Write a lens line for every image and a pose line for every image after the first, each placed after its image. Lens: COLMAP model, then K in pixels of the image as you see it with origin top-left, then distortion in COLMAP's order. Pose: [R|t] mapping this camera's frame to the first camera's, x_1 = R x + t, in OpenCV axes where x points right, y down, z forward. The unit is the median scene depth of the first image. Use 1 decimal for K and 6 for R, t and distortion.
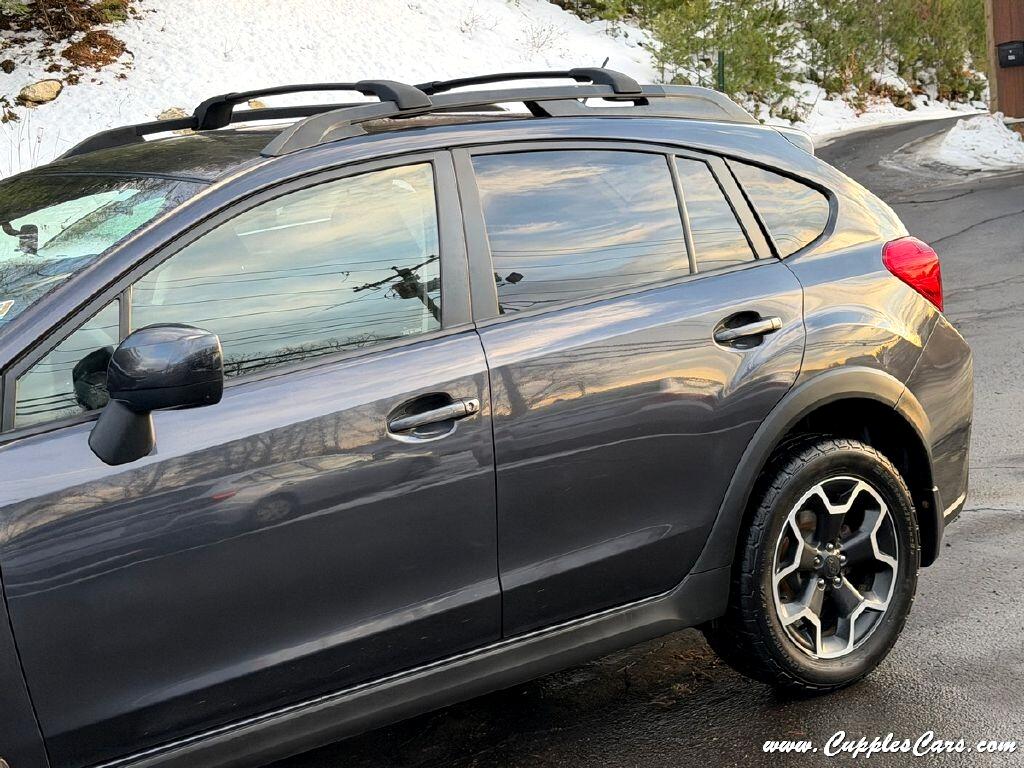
lens RADIAL K [[1347.6, 0, 501.9], [0, 1347.6, 386.6], [0, 0, 1]] dist [0.119490, -0.127406]
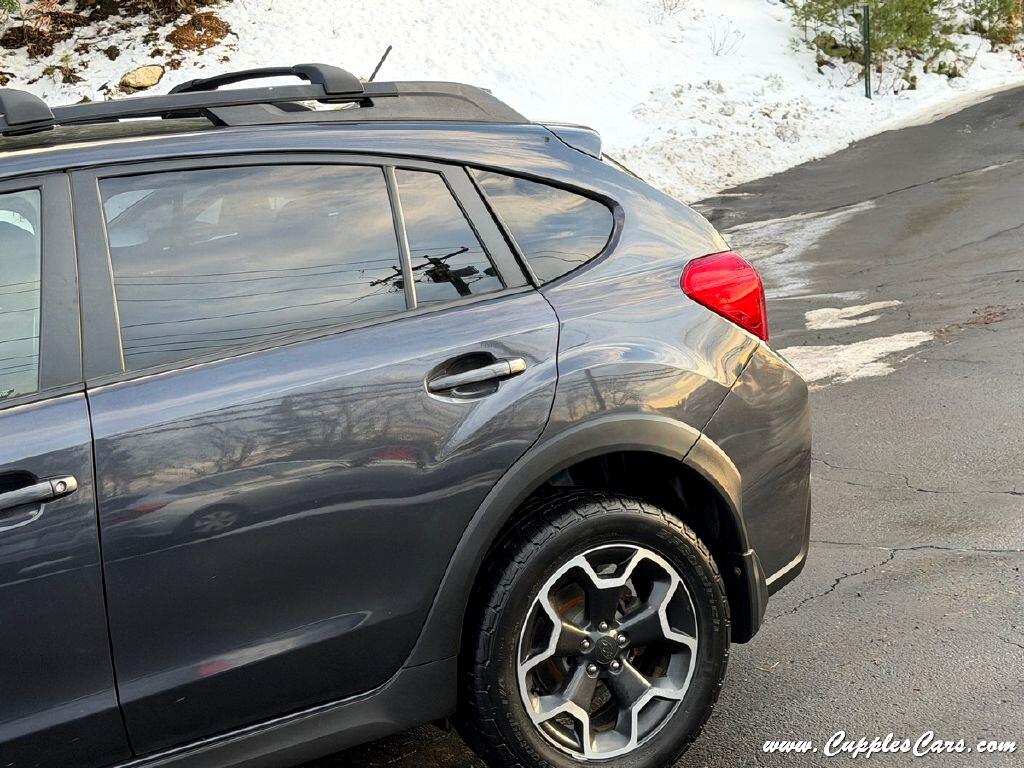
lens RADIAL K [[1347.6, 0, 501.9], [0, 1347.6, 386.6], [0, 0, 1]] dist [0.119490, -0.127406]
pose [[0.994163, -0.006204, -0.107706, 0.264064], [0.008654, 0.999714, 0.022296, -0.049095], [0.107537, -0.023098, 0.993933, 0.157730]]
